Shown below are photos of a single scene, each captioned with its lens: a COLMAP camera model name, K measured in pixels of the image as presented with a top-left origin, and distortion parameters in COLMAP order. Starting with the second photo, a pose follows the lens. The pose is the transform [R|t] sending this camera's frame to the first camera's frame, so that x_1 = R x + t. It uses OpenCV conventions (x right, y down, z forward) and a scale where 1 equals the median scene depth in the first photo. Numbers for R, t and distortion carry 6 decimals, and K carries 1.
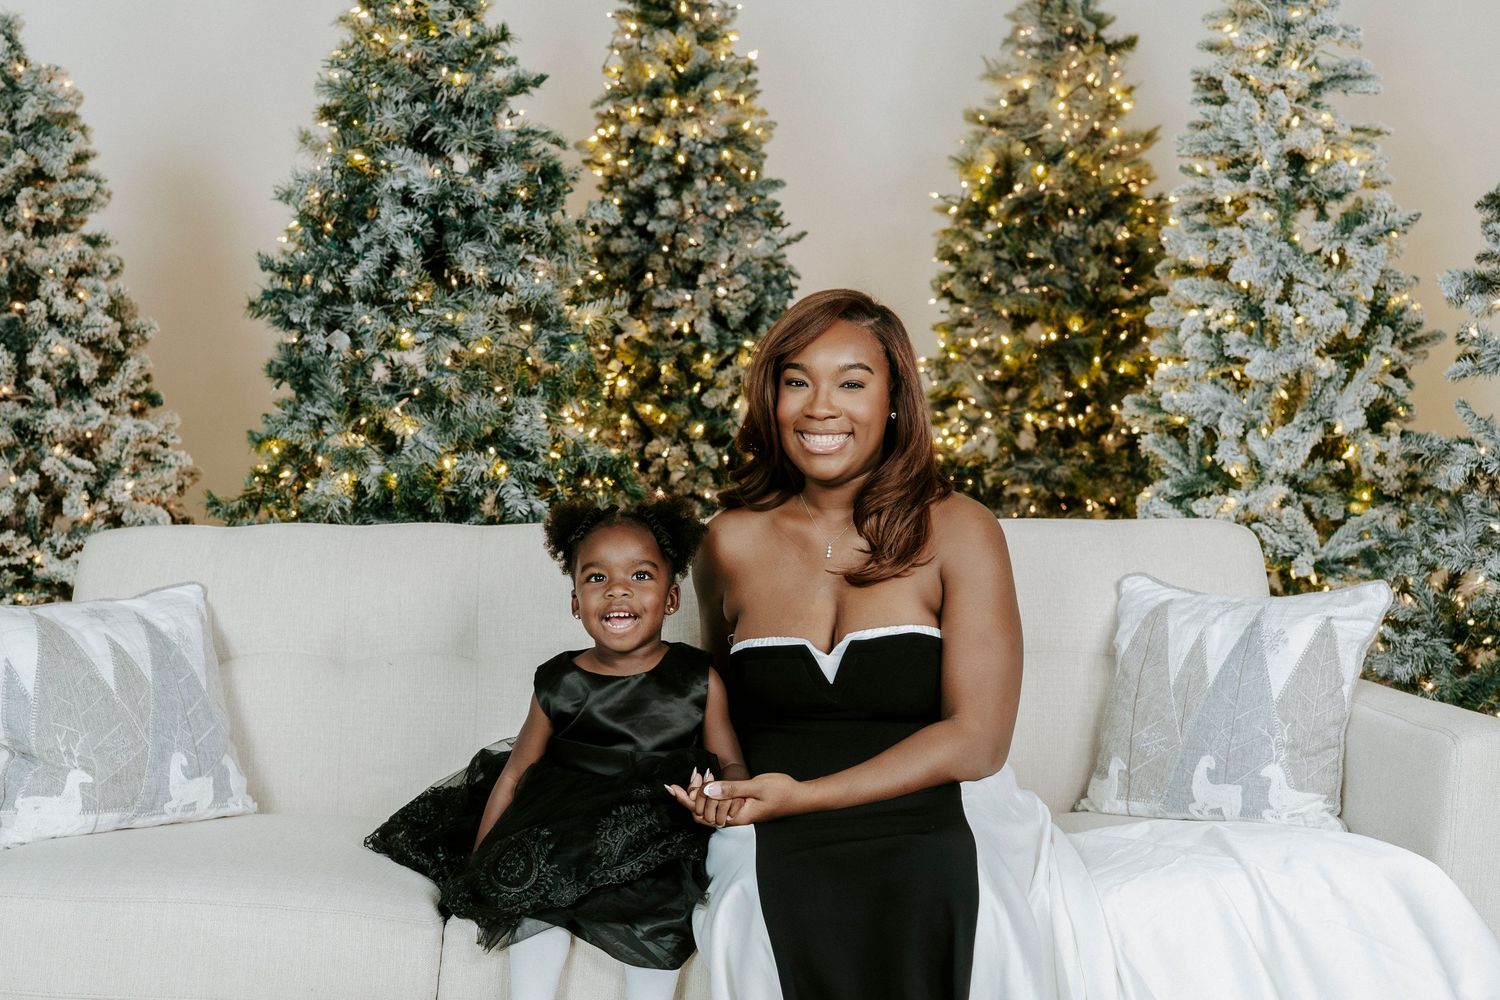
lens RADIAL K [[2013.9, 0, 745.8], [0, 2013.9, 488.0], [0, 0, 1]] dist [-0.011879, 0.000000]
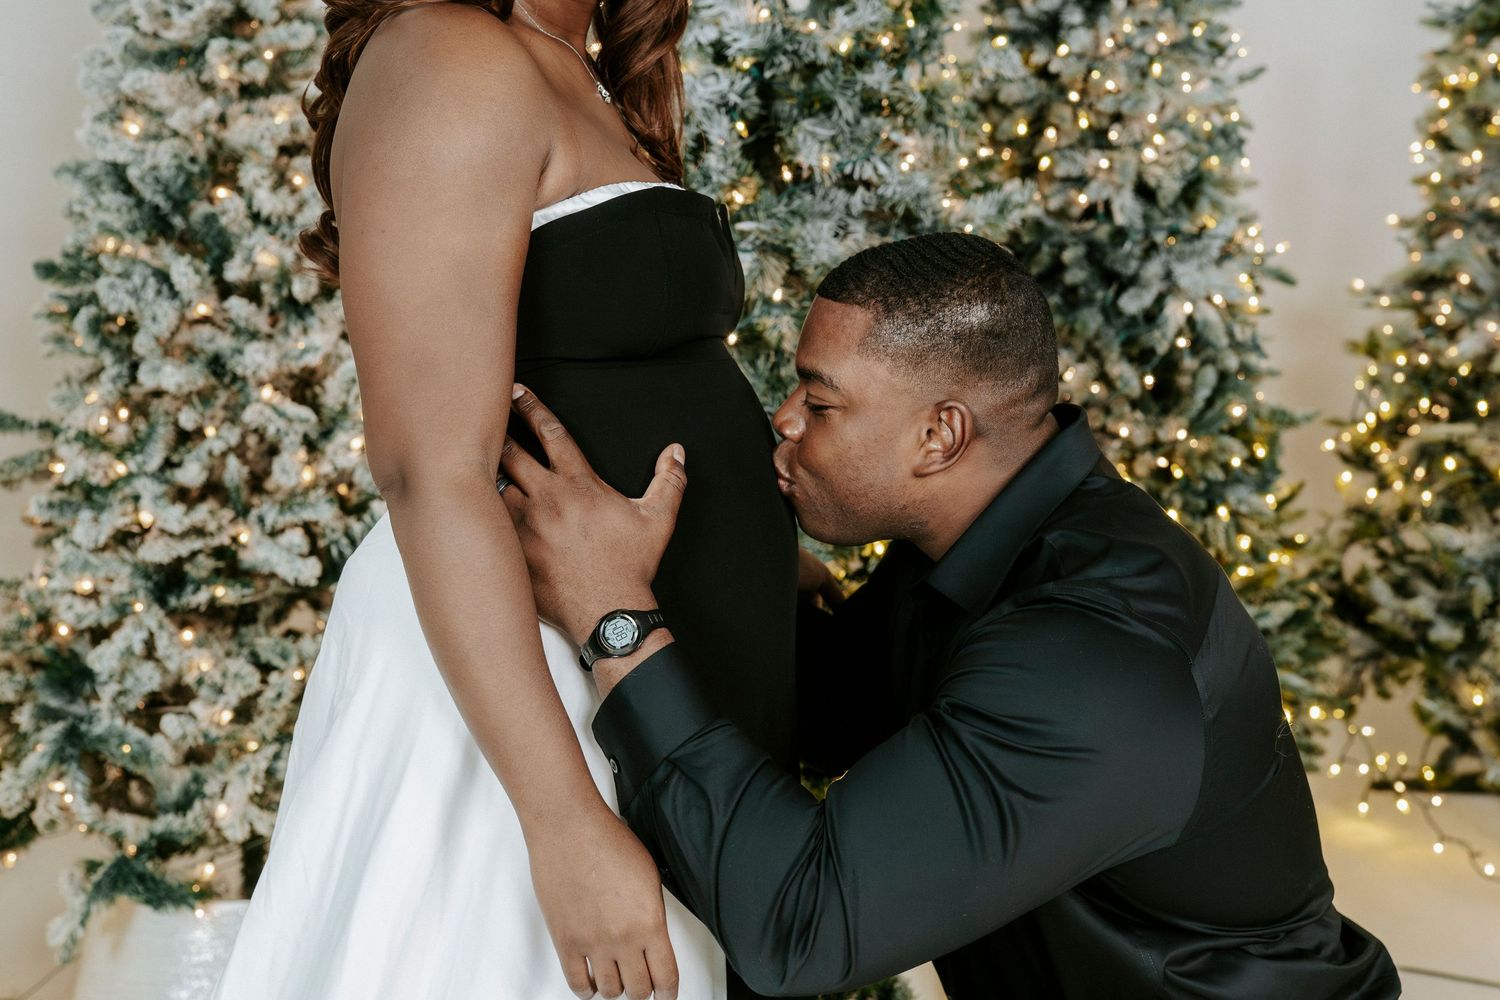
lens RADIAL K [[2013.9, 0, 765.9], [0, 2013.9, 486.1], [0, 0, 1]] dist [-0.011879, 0.000000]
pose [[0.987235, 0.022776, -0.157632, -0.036674], [-0.004824, 0.993544, 0.113349, -0.069037], [0.159196, -0.111142, 0.980971, 0.279599]]
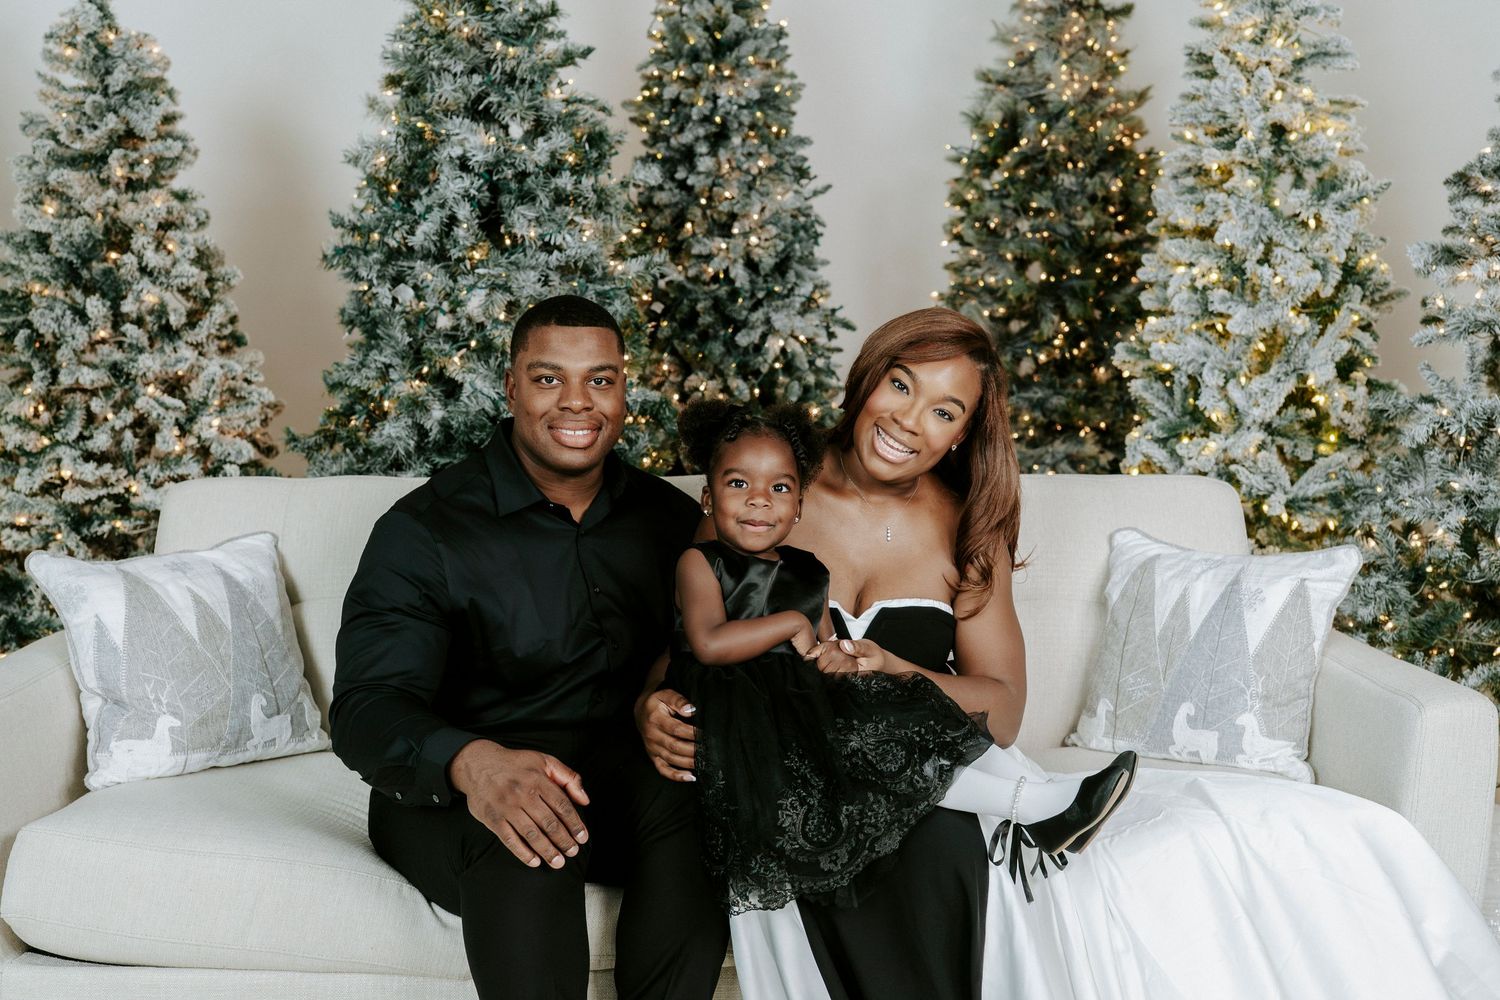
lens RADIAL K [[1734.6, 0, 782.9], [0, 1734.6, 485.3], [0, 0, 1]] dist [-0.008442, 0.000000]
pose [[0.999973, 0.007311, 0.001124, 0.004389], [-0.007372, 0.997546, 0.069622, -0.034392], [-0.000613, -0.069629, 0.997573, 0.045934]]
